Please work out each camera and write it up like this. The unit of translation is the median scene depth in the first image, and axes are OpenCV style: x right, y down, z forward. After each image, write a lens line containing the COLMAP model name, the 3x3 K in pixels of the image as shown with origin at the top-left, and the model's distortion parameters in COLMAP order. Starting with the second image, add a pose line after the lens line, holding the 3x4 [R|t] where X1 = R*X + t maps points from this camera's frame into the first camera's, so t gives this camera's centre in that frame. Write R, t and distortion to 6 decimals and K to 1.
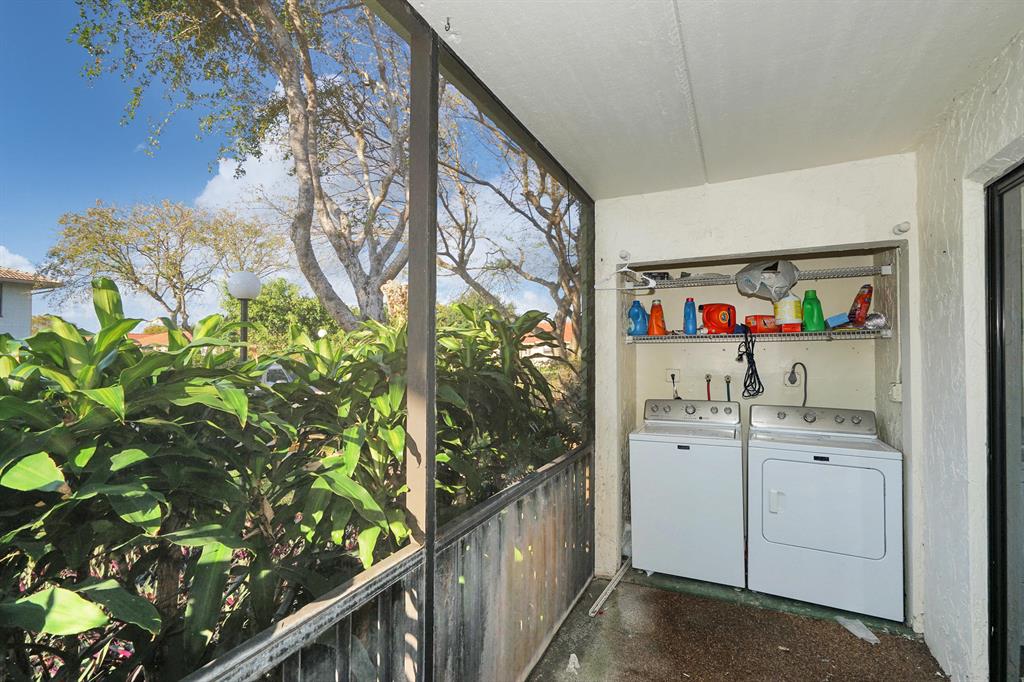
lens RADIAL K [[470.2, 0, 511.4], [0, 470.2, 346.1], [0, 0, 1]] dist [-0.003235, 0.001132]
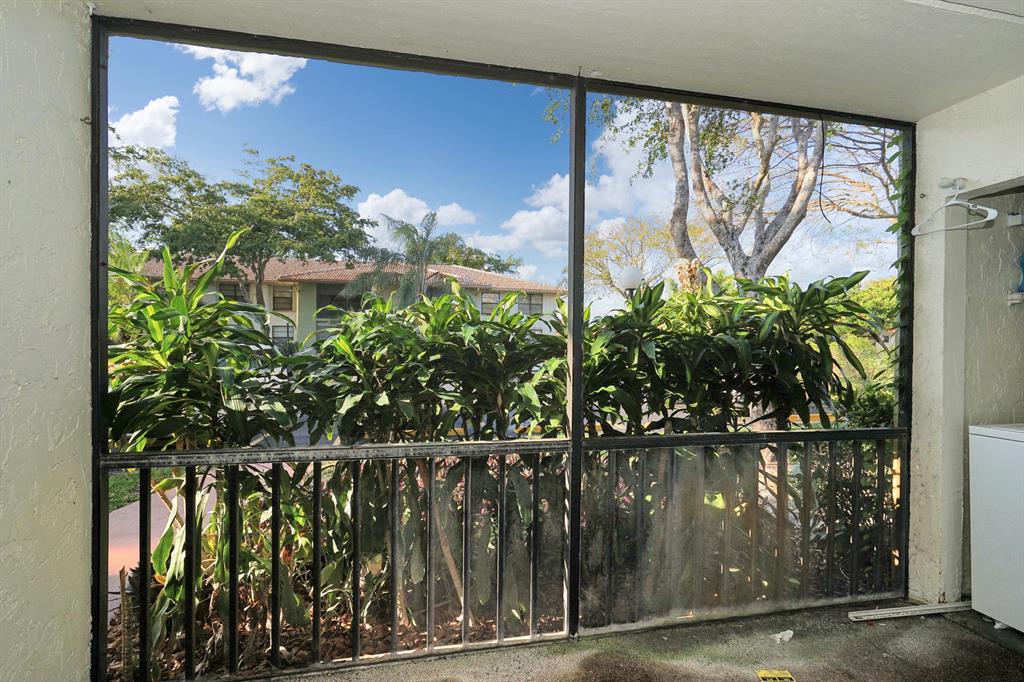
lens RADIAL K [[470.2, 0, 511.4], [0, 470.2, 346.1], [0, 0, 1]] dist [-0.003235, 0.001132]
pose [[0.611014, 0.017209, -0.791432, 0.206897], [-0.004778, 0.999826, 0.018052, 0.028235], [0.791605, -0.007248, 0.610990, -0.005492]]
